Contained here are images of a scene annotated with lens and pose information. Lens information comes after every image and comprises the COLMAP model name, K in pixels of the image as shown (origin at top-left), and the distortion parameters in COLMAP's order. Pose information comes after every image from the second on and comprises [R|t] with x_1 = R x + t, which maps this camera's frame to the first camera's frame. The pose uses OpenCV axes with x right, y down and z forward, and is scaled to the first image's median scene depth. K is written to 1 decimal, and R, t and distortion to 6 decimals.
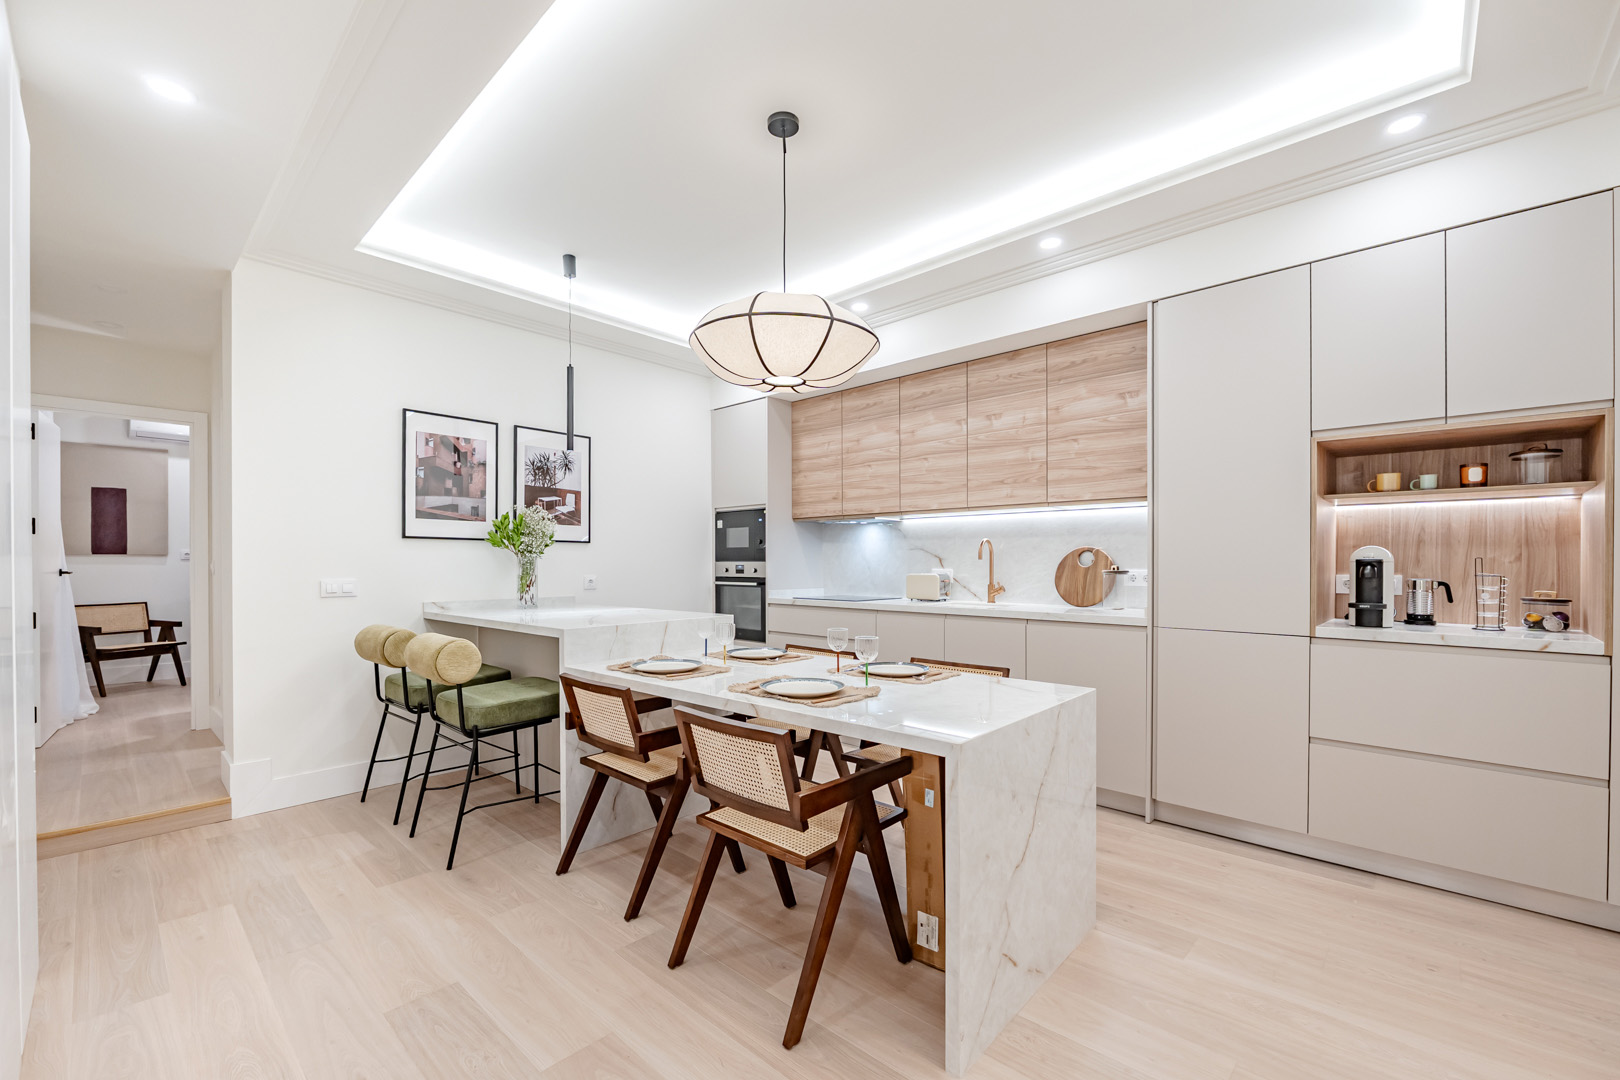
lens RADIAL K [[682.8, 0, 810.5], [0, 682.8, 567.9], [0, 0, 1]] dist [-0.009338, 0.000002]
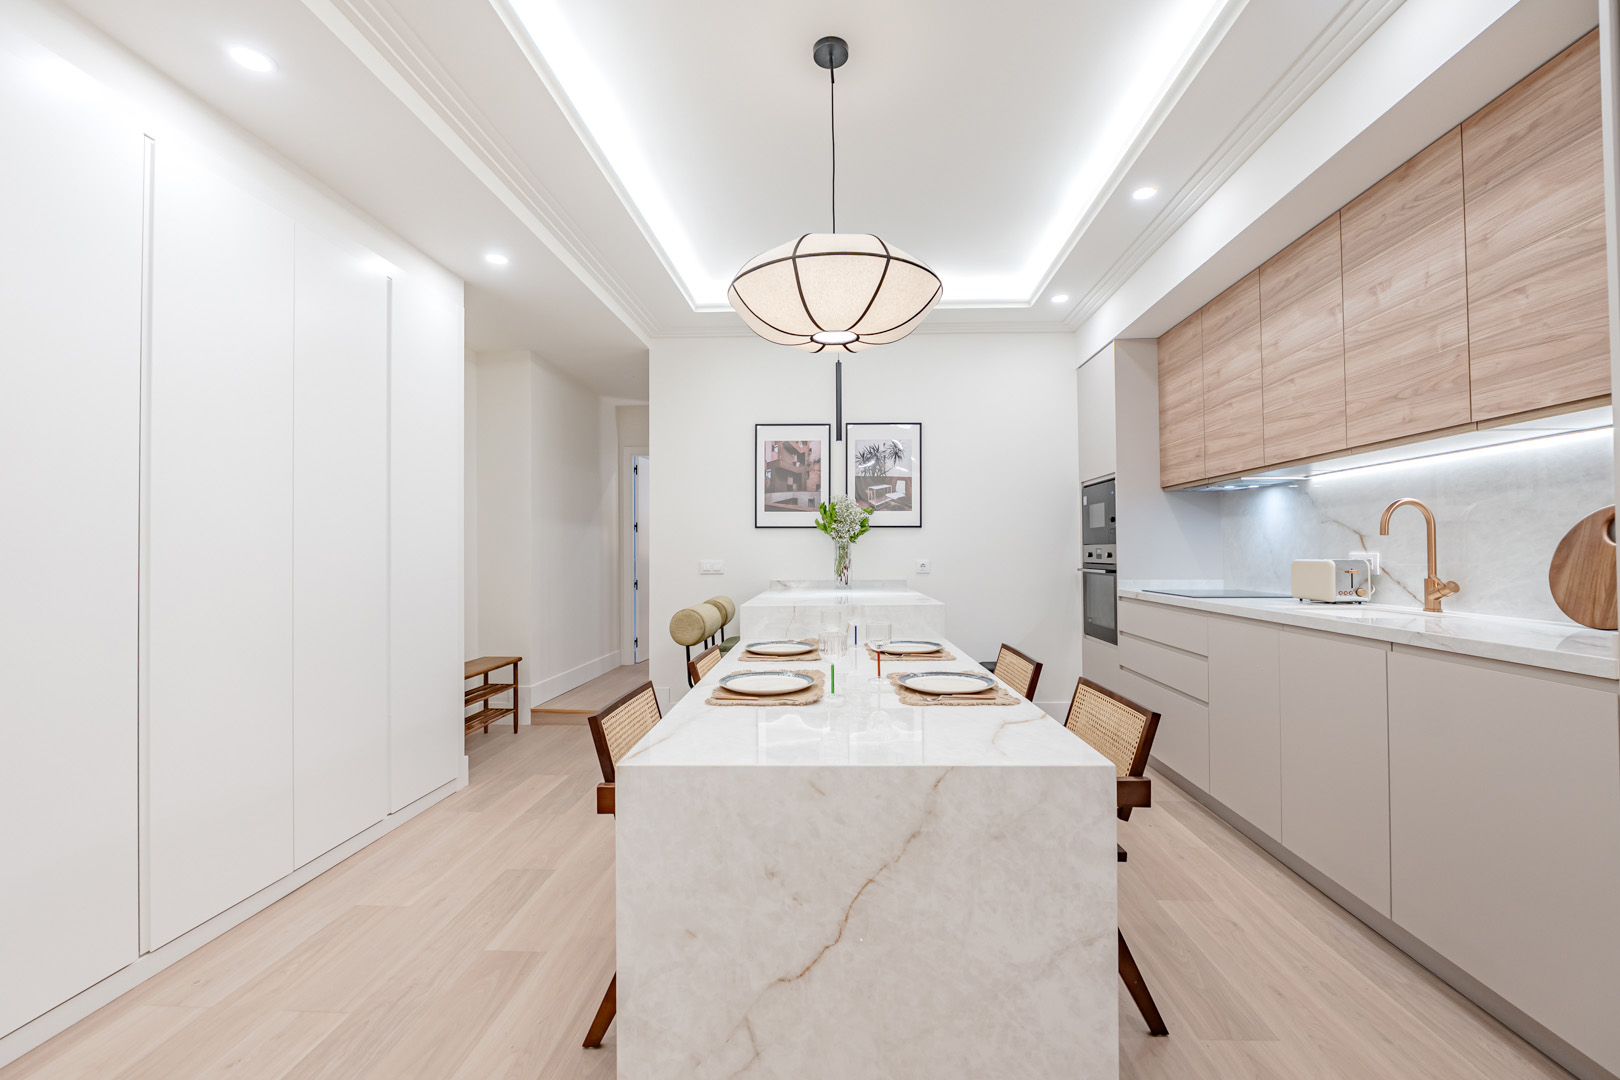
lens RADIAL K [[677.9, 0, 810.0], [0, 677.9, 540.0], [0, 0, 1]] dist [-0.008793, 0.000204]
pose [[0.641841, -0.016777, -0.766654, 0.385039], [-0.001090, 0.999740, -0.022790, 0.005656], [0.766837, 0.015463, 0.641655, 0.262586]]
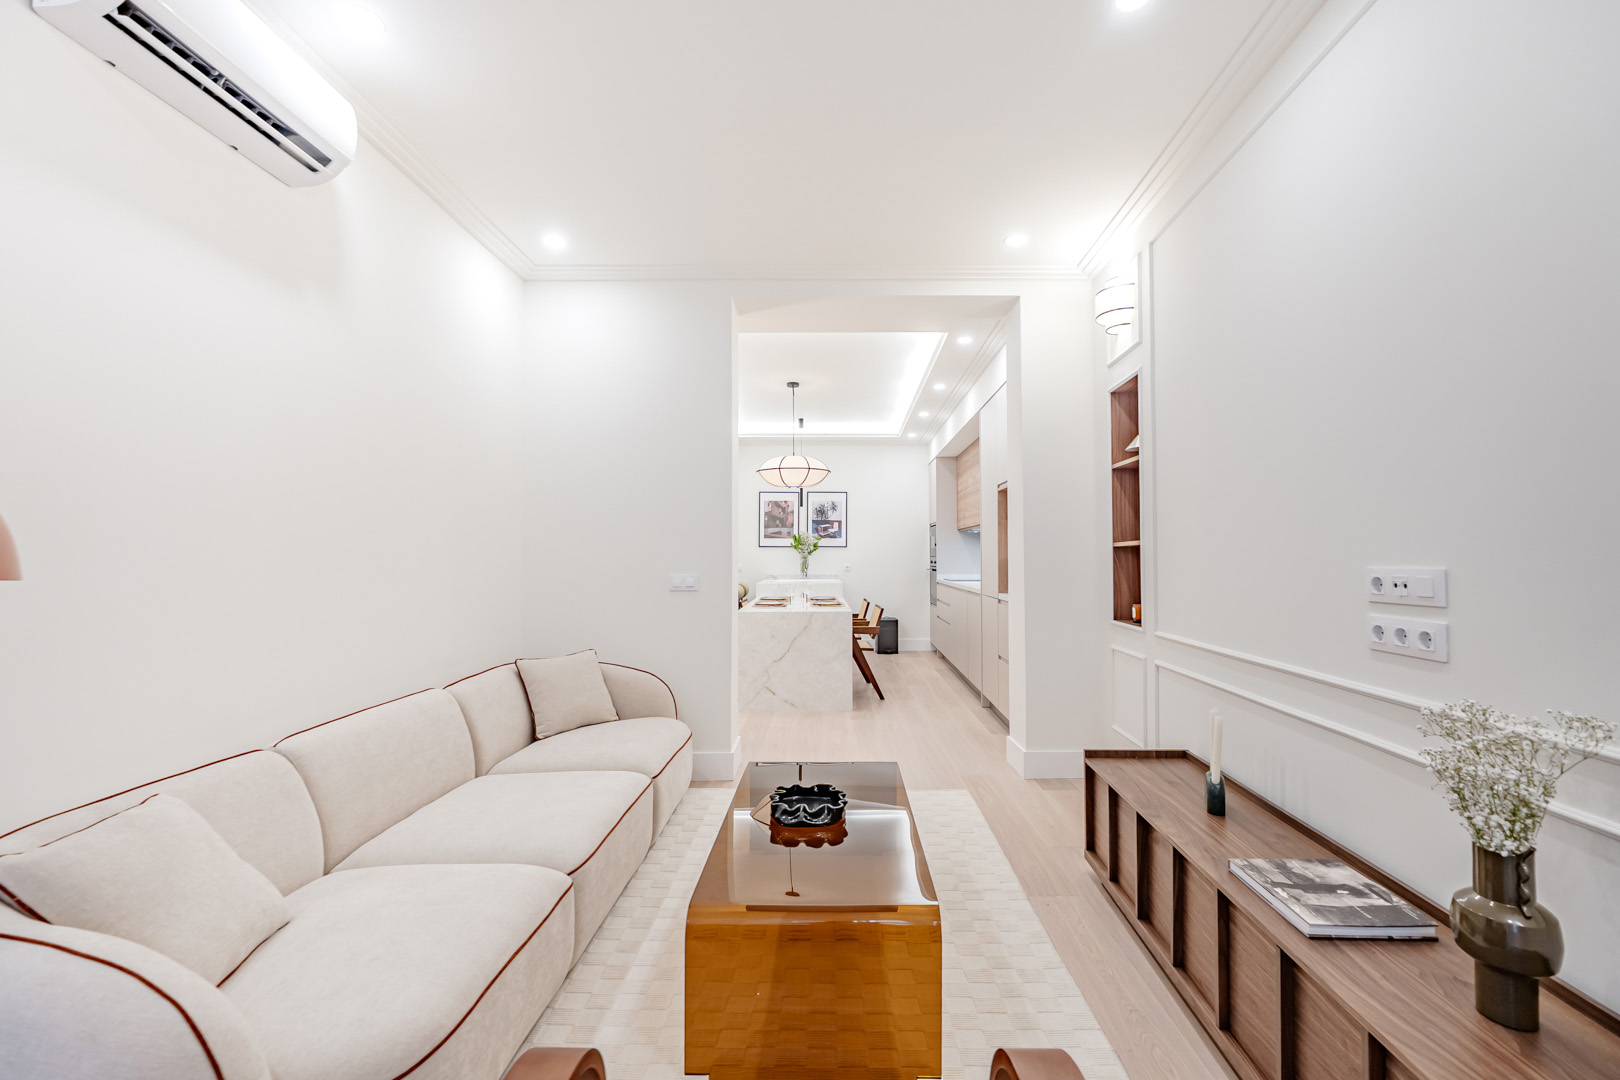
lens RADIAL K [[677.9, 0, 810.0], [0, 677.9, 540.0], [0, 0, 1]] dist [-0.008793, 0.000204]
pose [[0.656315, -0.017374, -0.754287, 1.189824], [-0.004876, 0.999616, -0.027267, -0.004552], [0.754471, 0.021573, 0.655978, -0.372832]]
